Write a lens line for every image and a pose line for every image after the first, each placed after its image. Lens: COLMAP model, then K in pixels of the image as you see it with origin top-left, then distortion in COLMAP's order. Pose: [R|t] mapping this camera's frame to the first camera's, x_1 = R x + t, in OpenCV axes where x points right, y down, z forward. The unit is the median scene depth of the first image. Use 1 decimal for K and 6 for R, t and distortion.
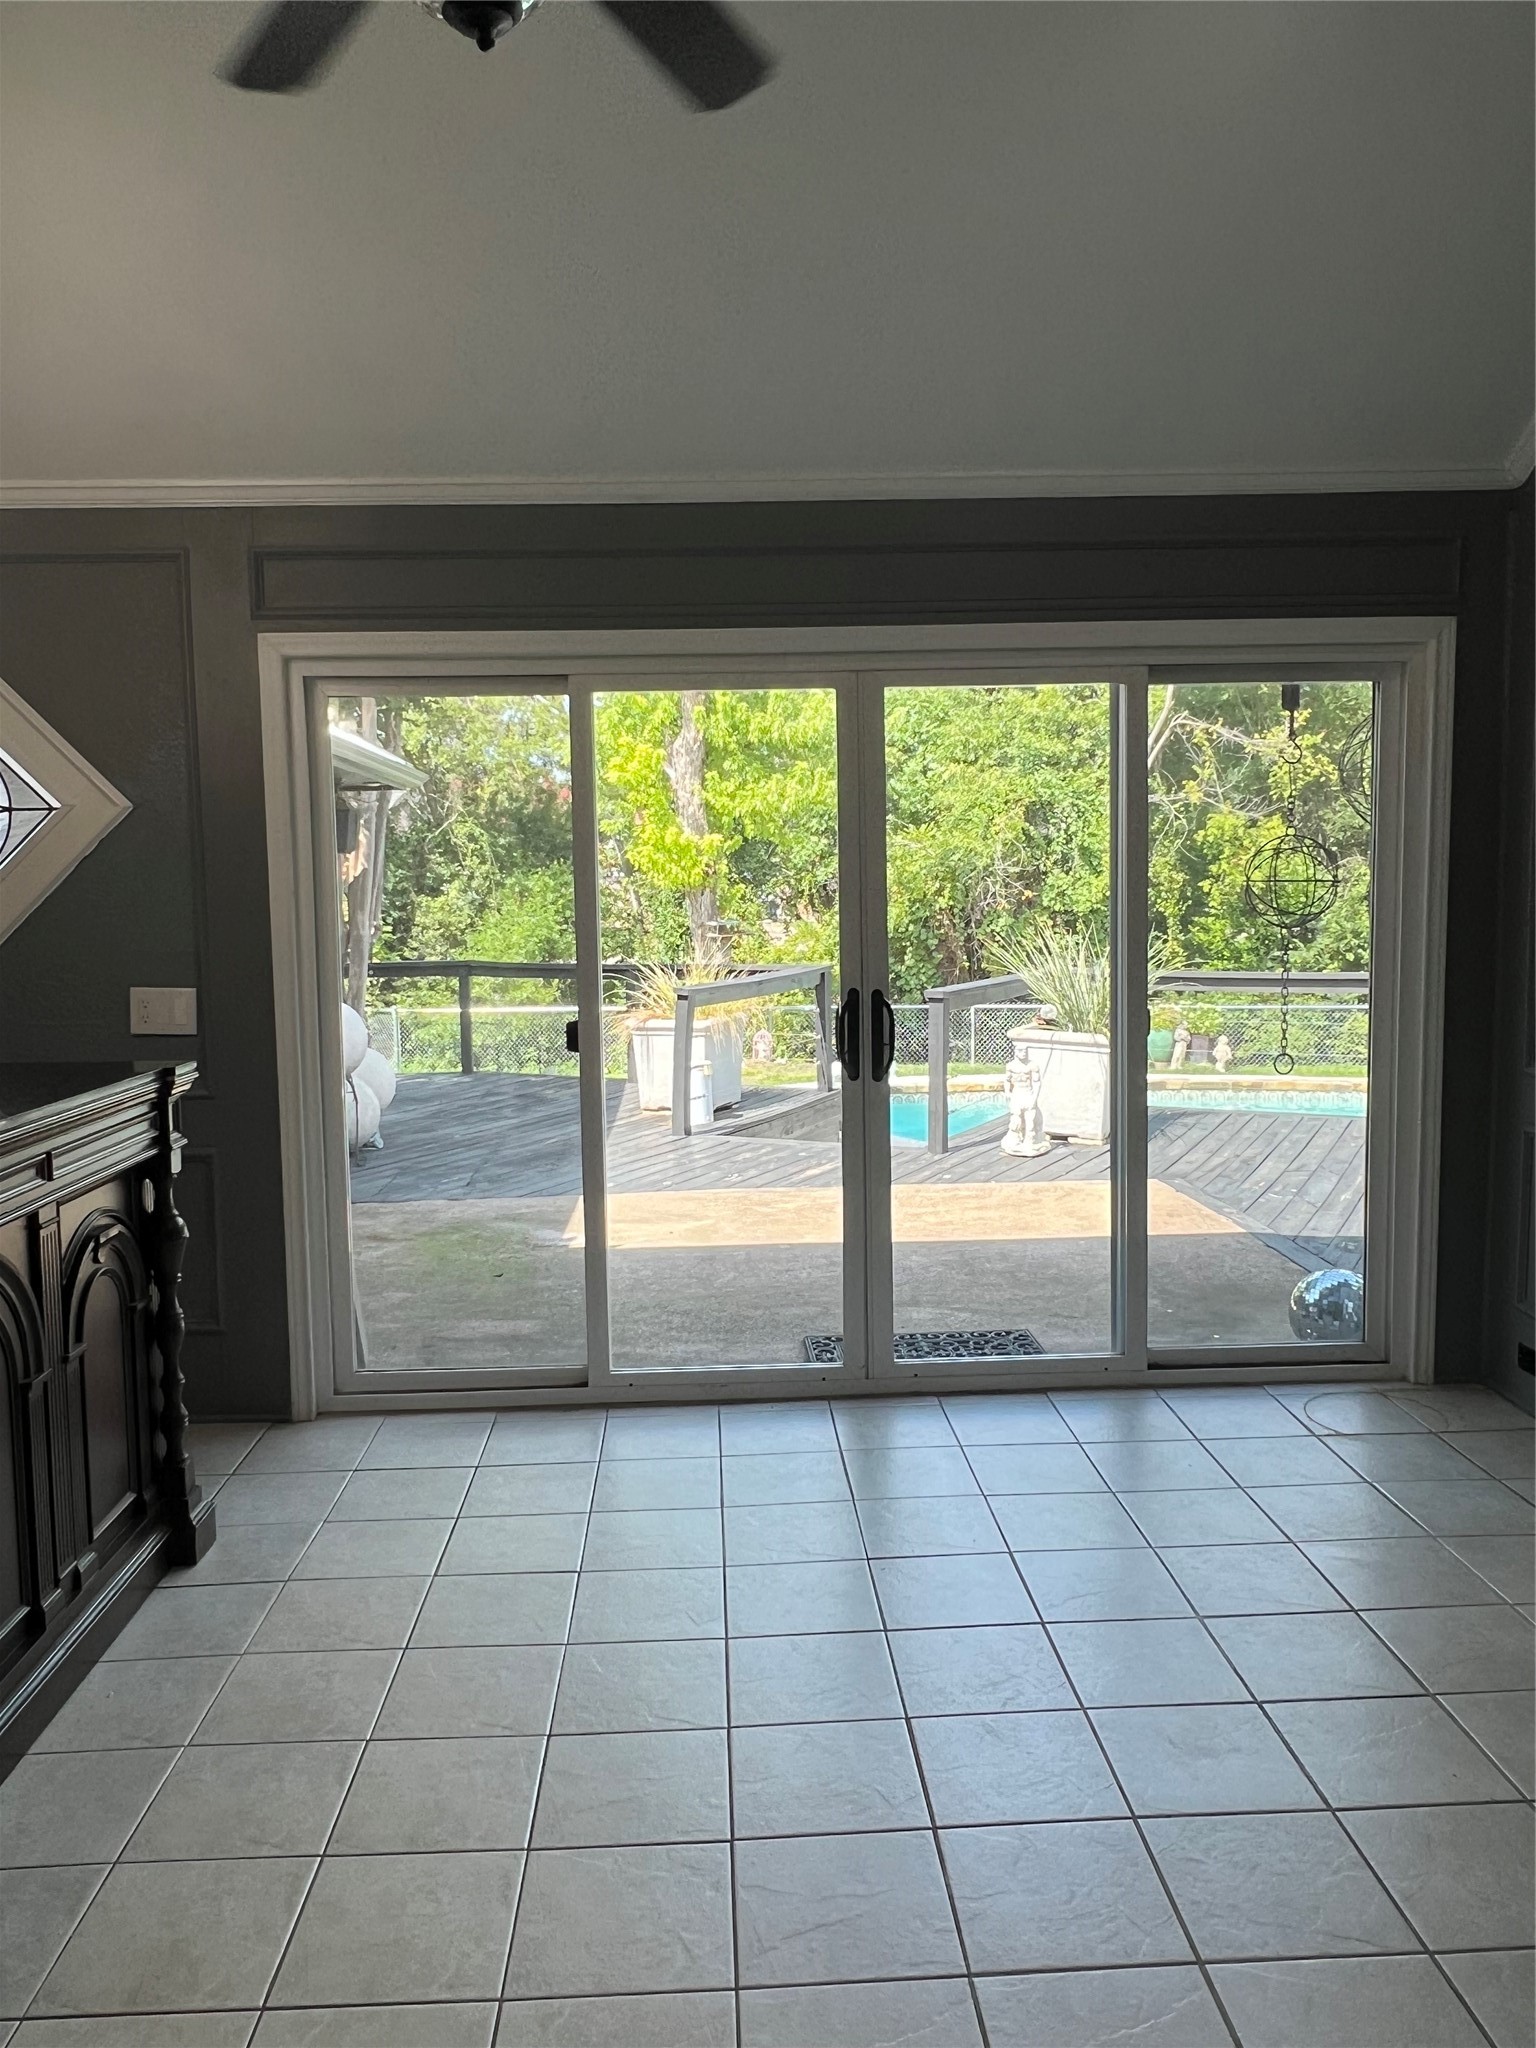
lens RADIAL K [[1475.1, 0, 763.4], [0, 1475.1, 1030.3], [0, 0, 1]] dist [-0.010020, 0.001220]
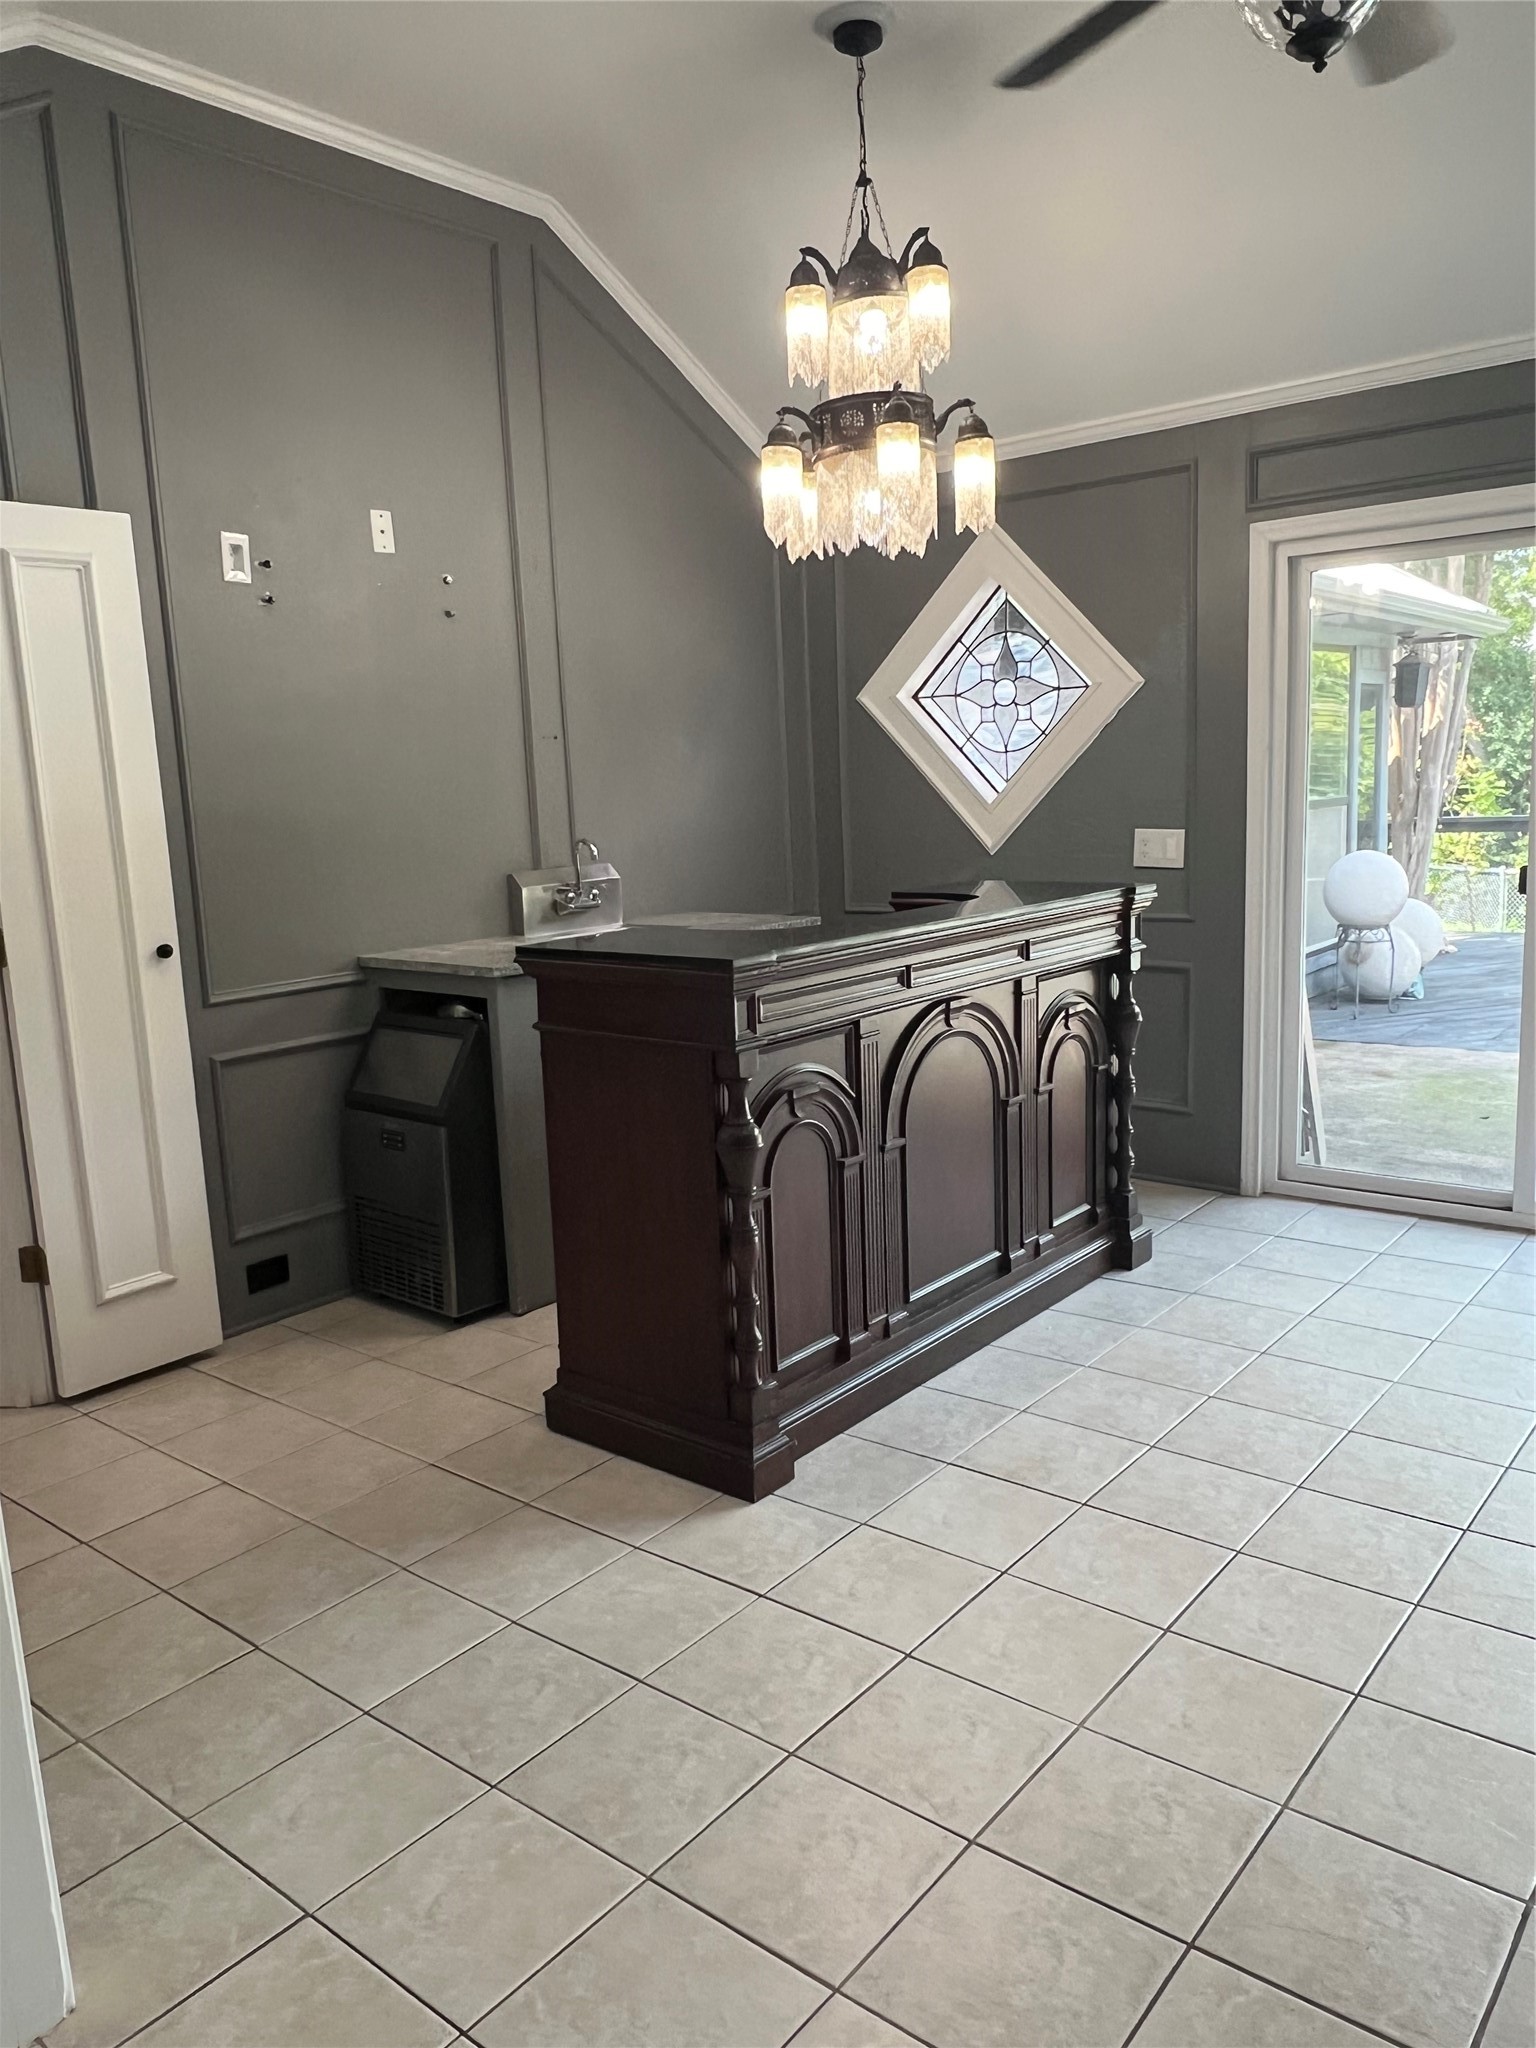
lens RADIAL K [[1475.1, 0, 763.4], [0, 1475.1, 1030.3], [0, 0, 1]] dist [-0.010020, 0.001220]
pose [[0.746075, 0.095152, -0.659028, 0.168212], [-0.032569, 0.993767, 0.106611, 0.017288], [0.665065, -0.058076, 0.744524, -0.143719]]
